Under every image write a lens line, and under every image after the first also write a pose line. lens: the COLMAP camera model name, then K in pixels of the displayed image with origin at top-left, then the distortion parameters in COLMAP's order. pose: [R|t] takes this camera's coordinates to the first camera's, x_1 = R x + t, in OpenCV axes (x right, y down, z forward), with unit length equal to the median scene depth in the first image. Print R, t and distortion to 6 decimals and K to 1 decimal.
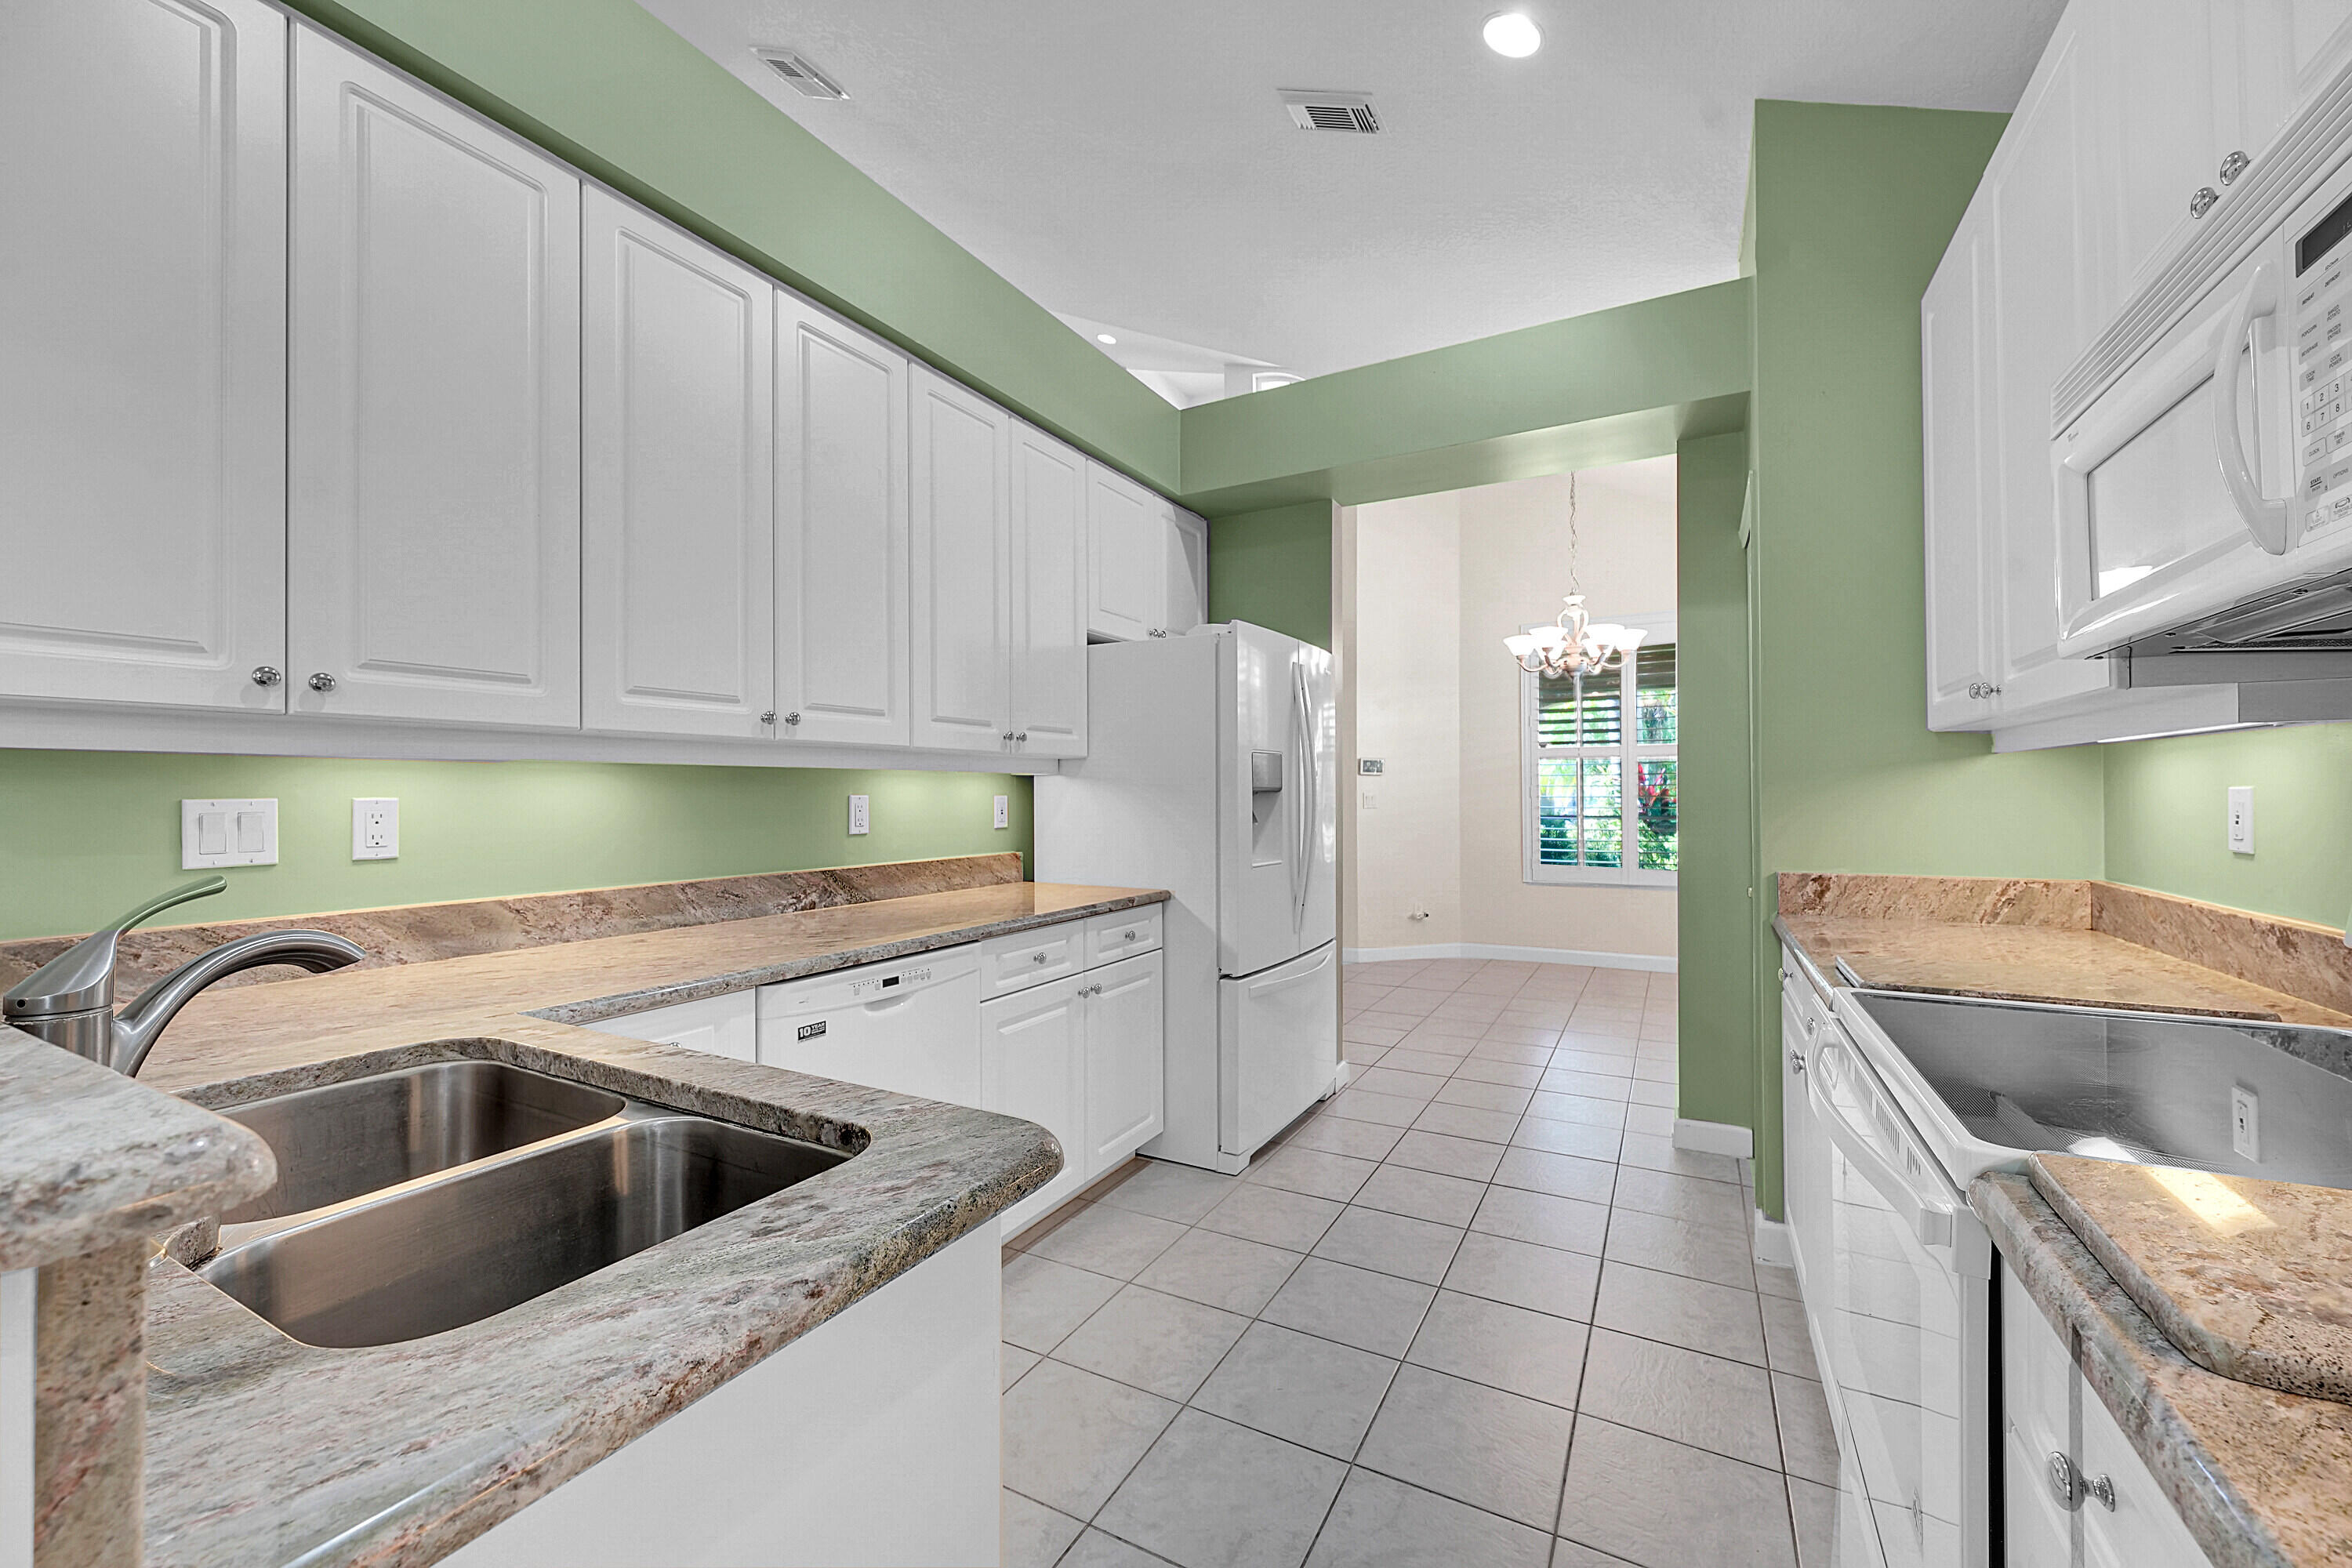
lens RADIAL K [[931.6, 0, 1175.8], [0, 931.6, 784.7], [0, 0, 1]] dist [-0.000120, 0.000028]
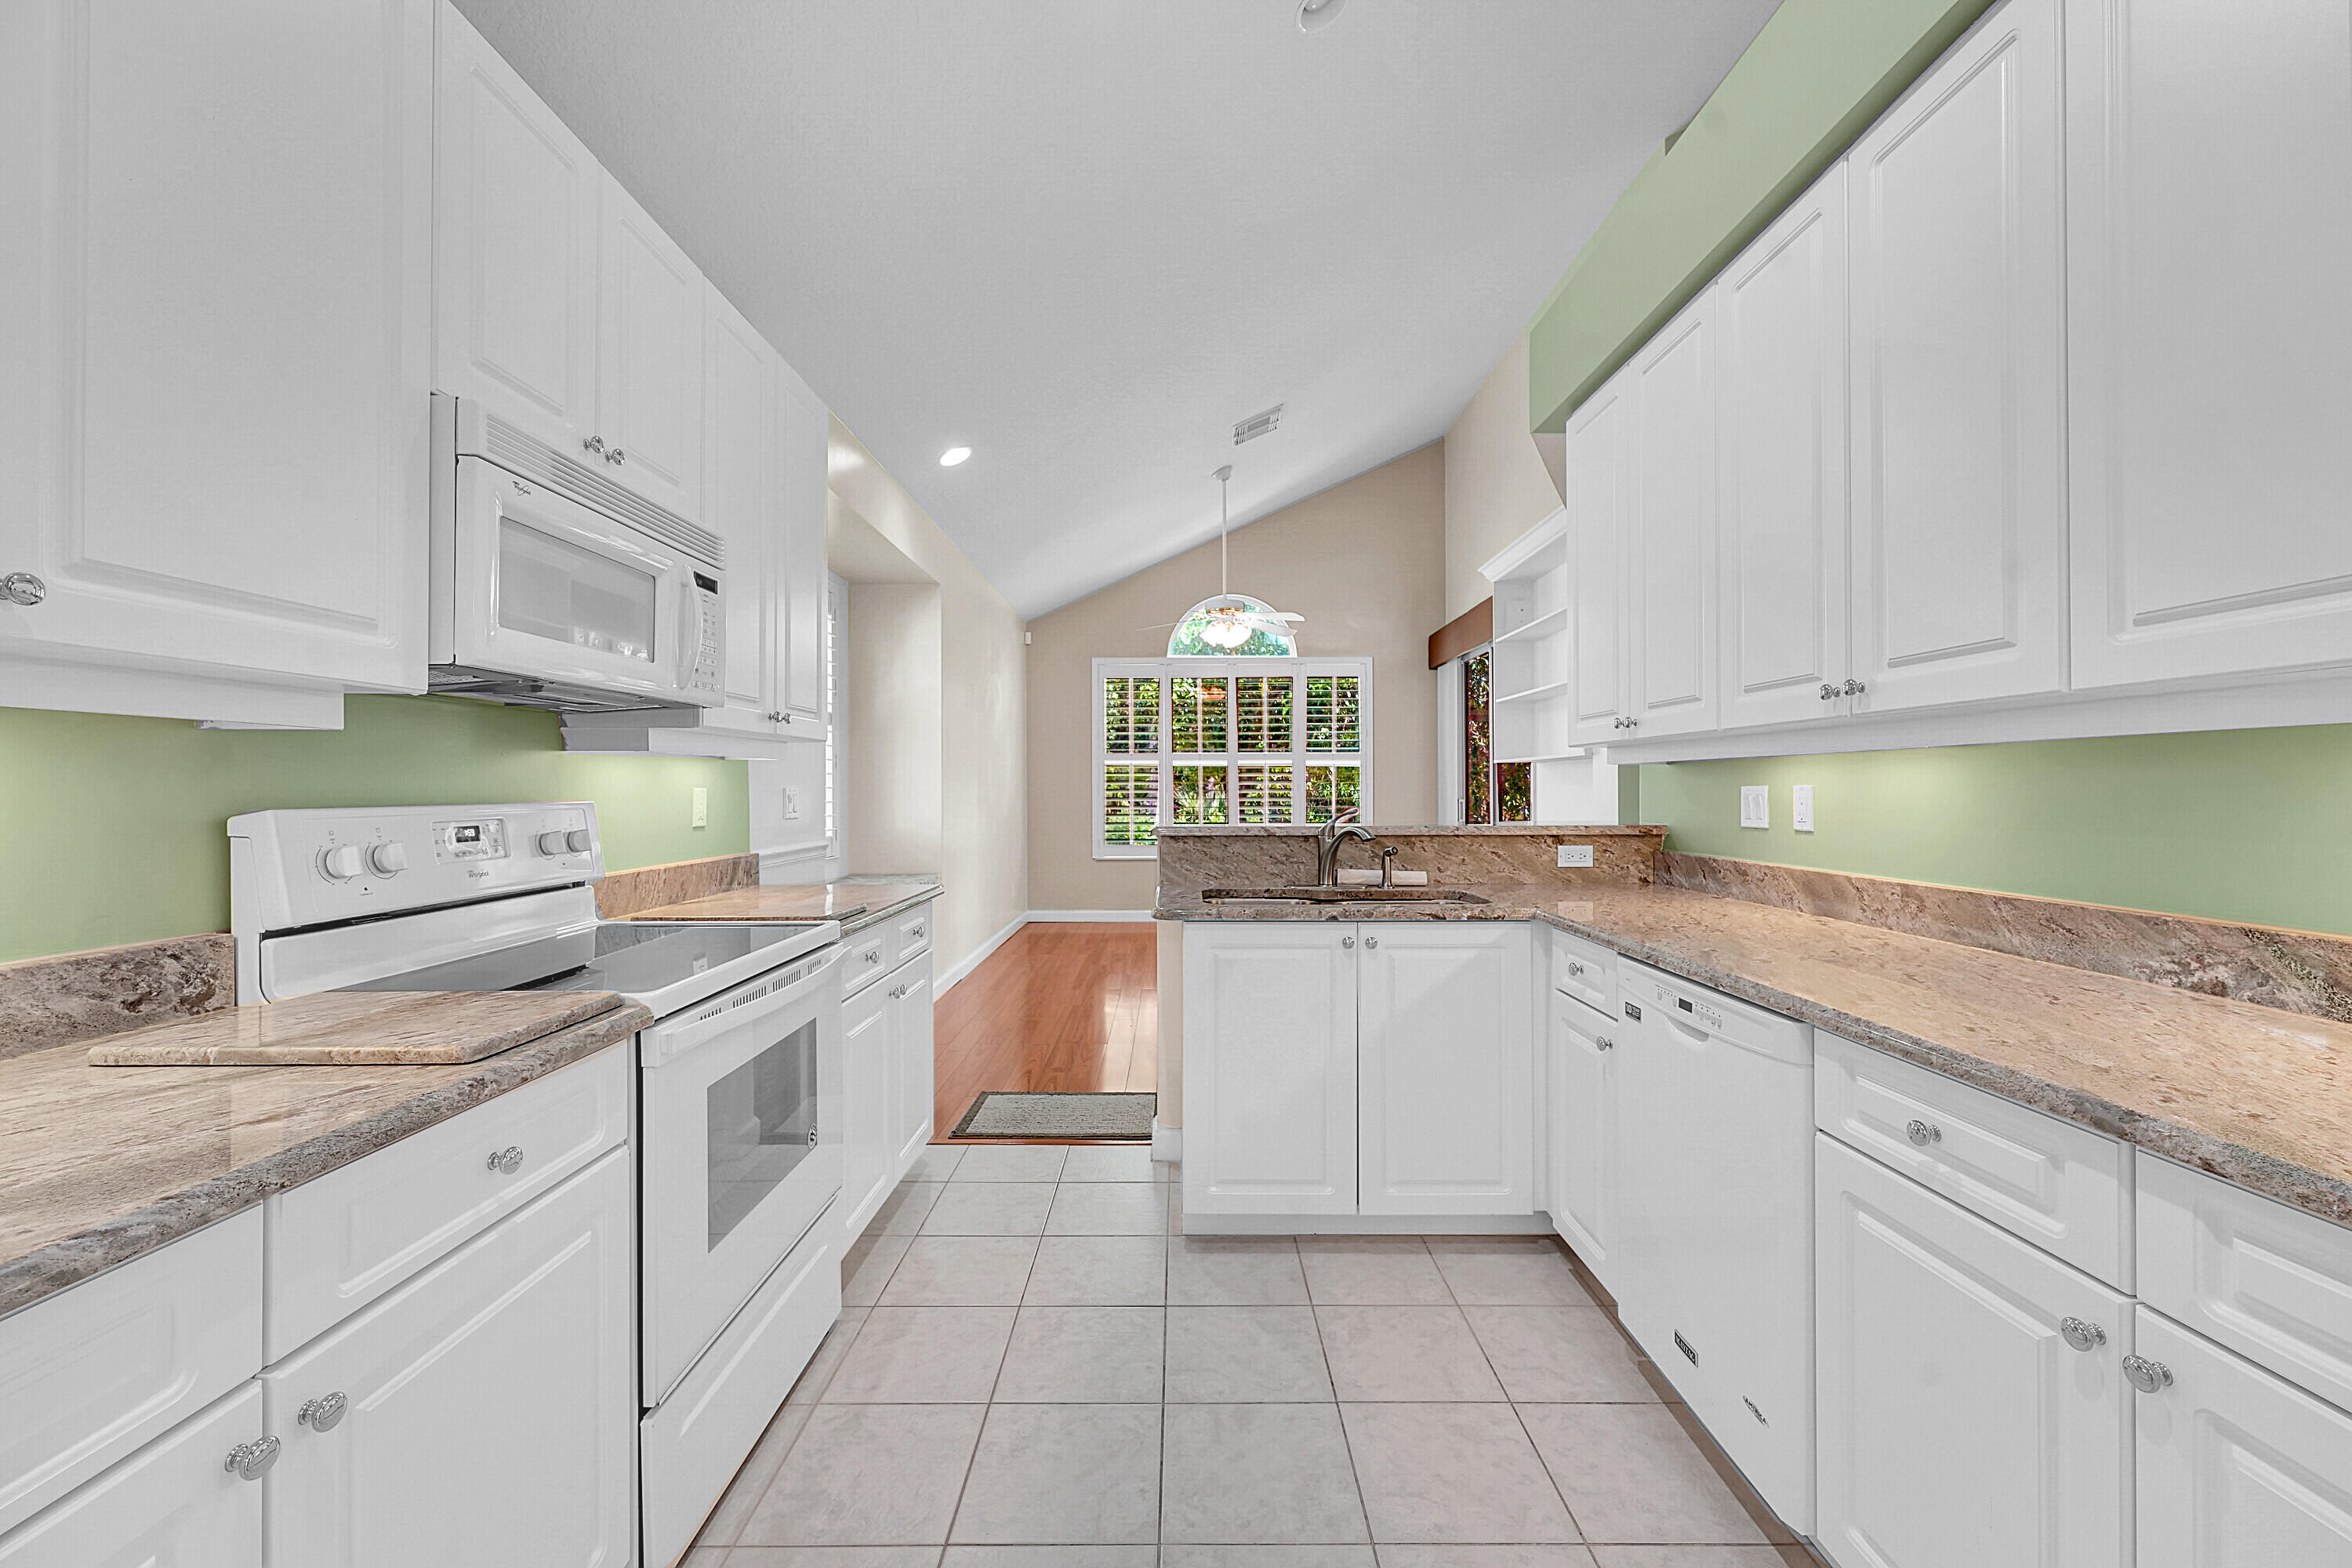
lens RADIAL K [[931.6, 0, 1170.4], [0, 931.6, 787.3], [0, 0, 1]] dist [-0.000120, 0.000028]
pose [[-0.877656, 0.005525, -0.479260, 0.410293], [0.009129, 0.999945, -0.005191, 0.011762], [0.479205, -0.008931, -0.877658, 1.231724]]
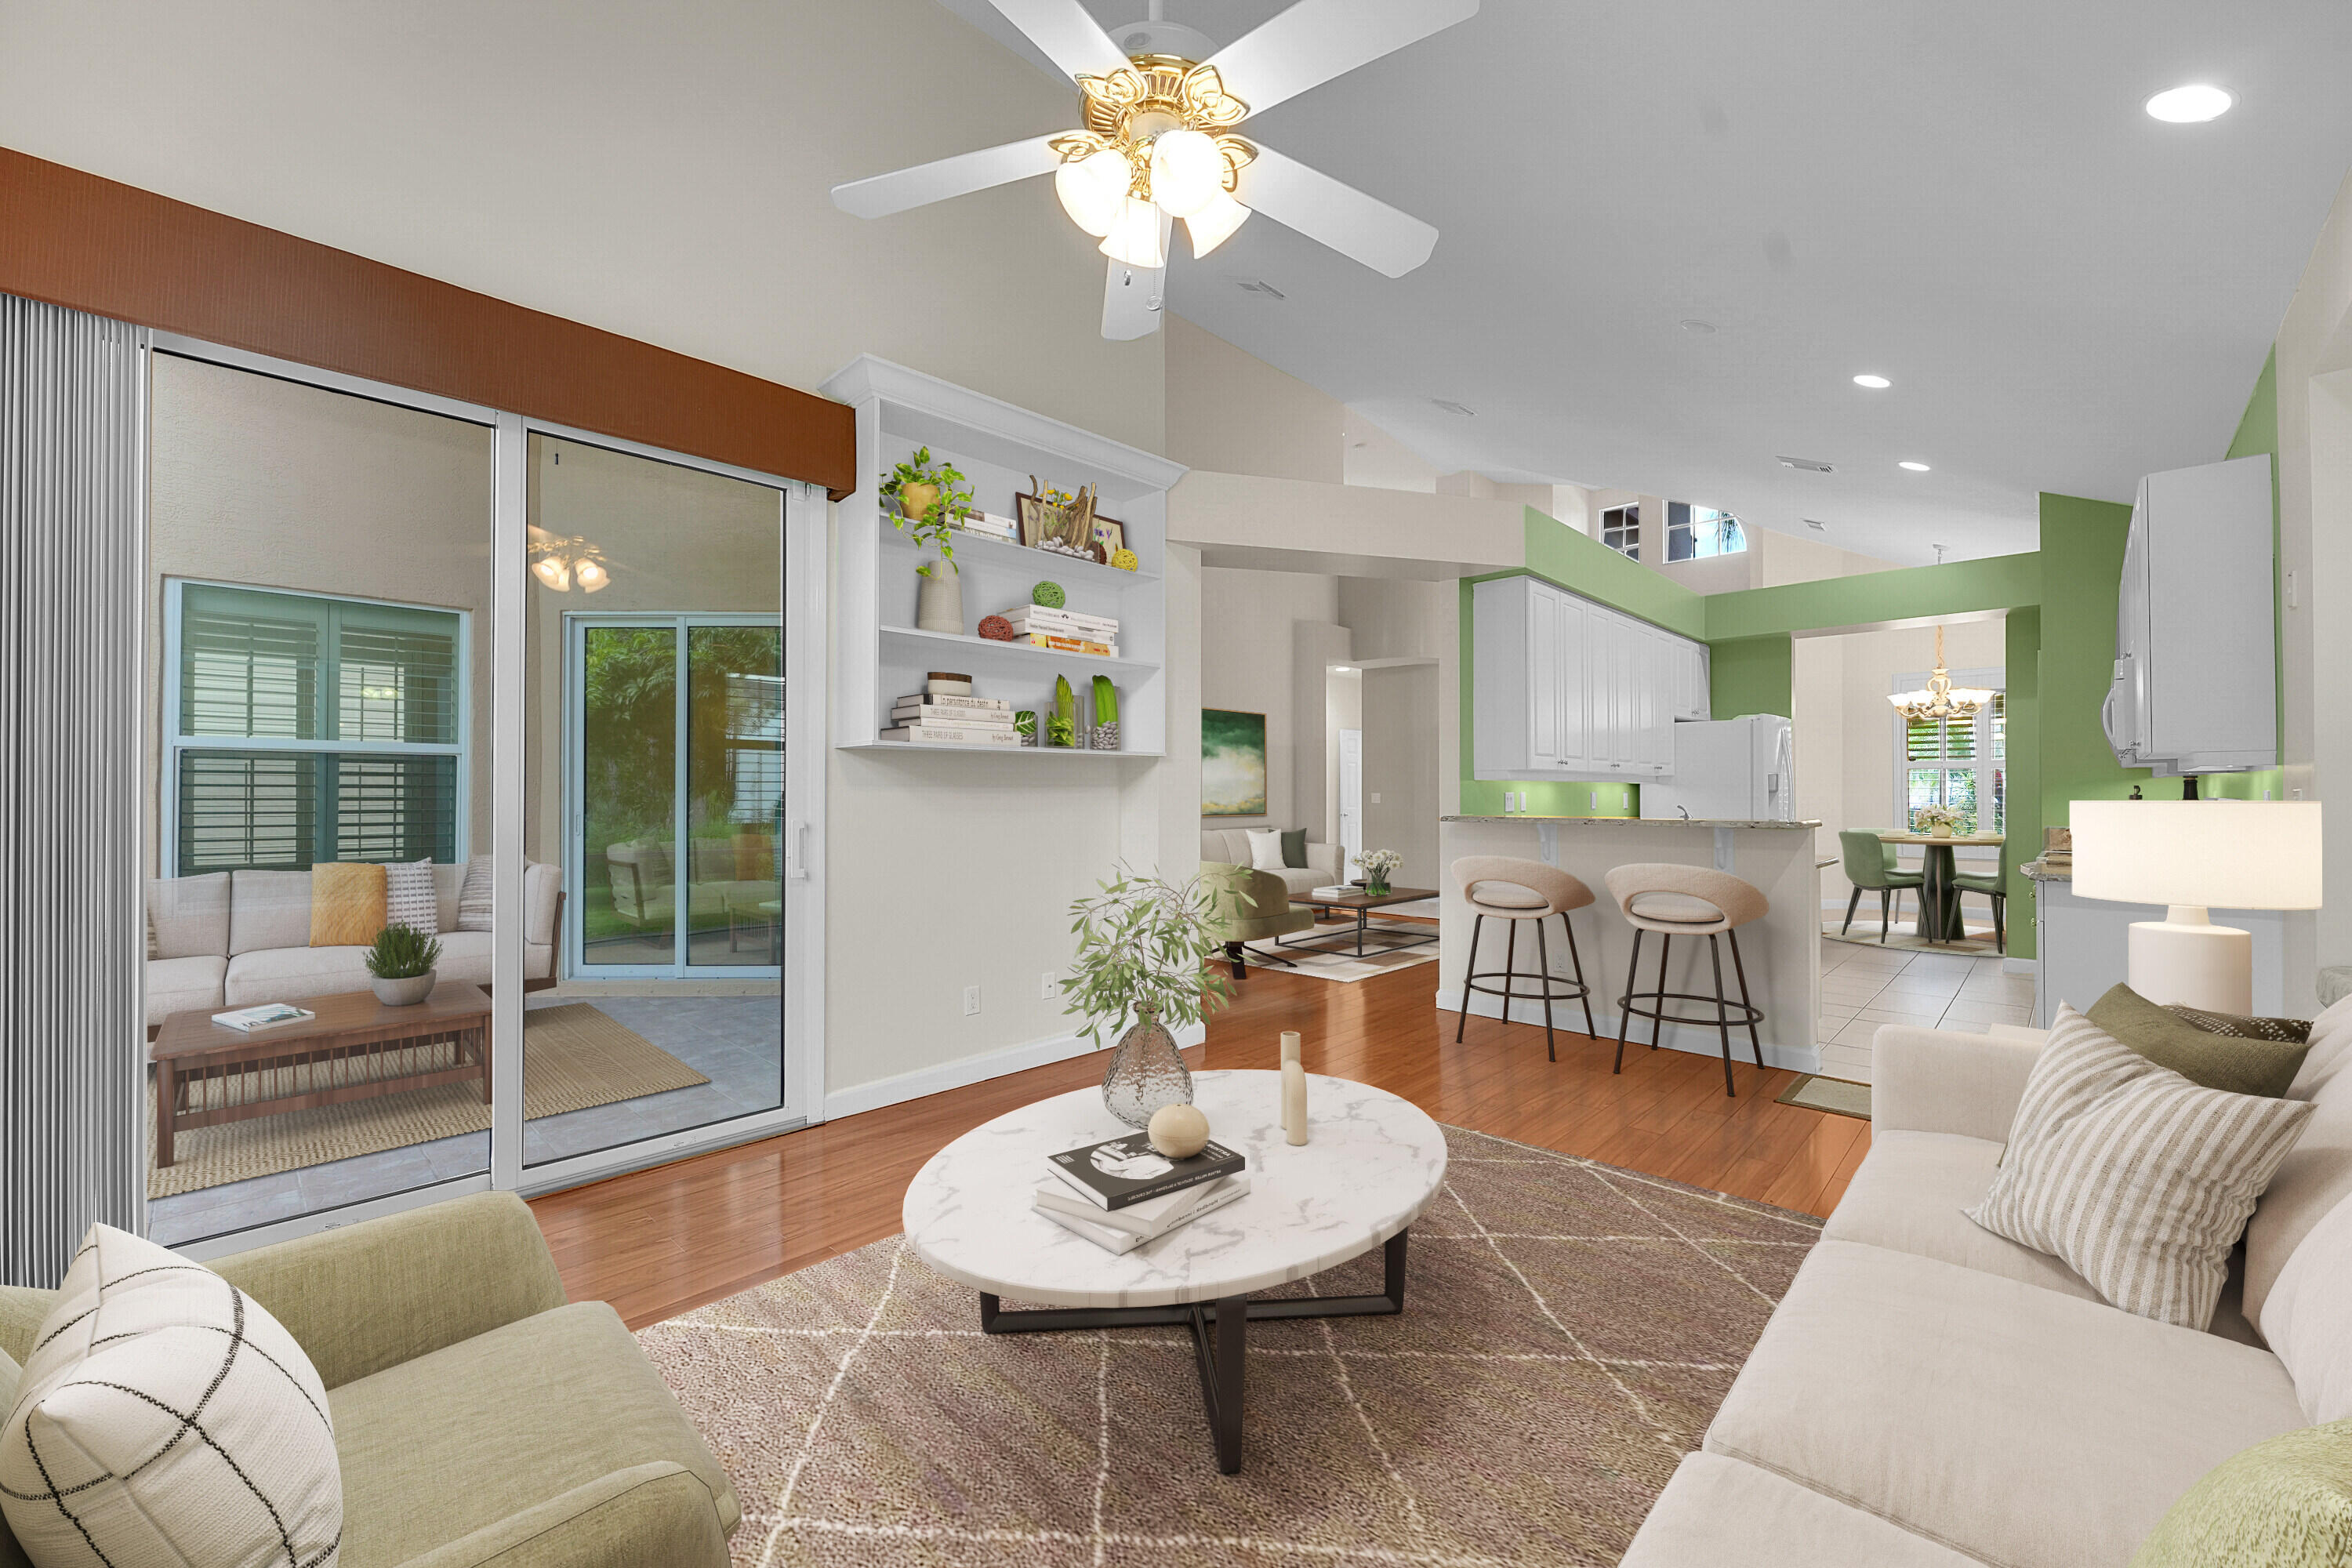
lens RADIAL K [[931.6, 0, 1173.8], [0, 931.6, 781.8], [0, 0, 1]] dist [-0.000120, 0.000028]
pose [[0.961898, 0.003286, -0.273388, -0.760103], [-0.003174, 0.999995, 0.000849, -0.017284], [0.273389, 0.000051, 0.961903, -1.700239]]
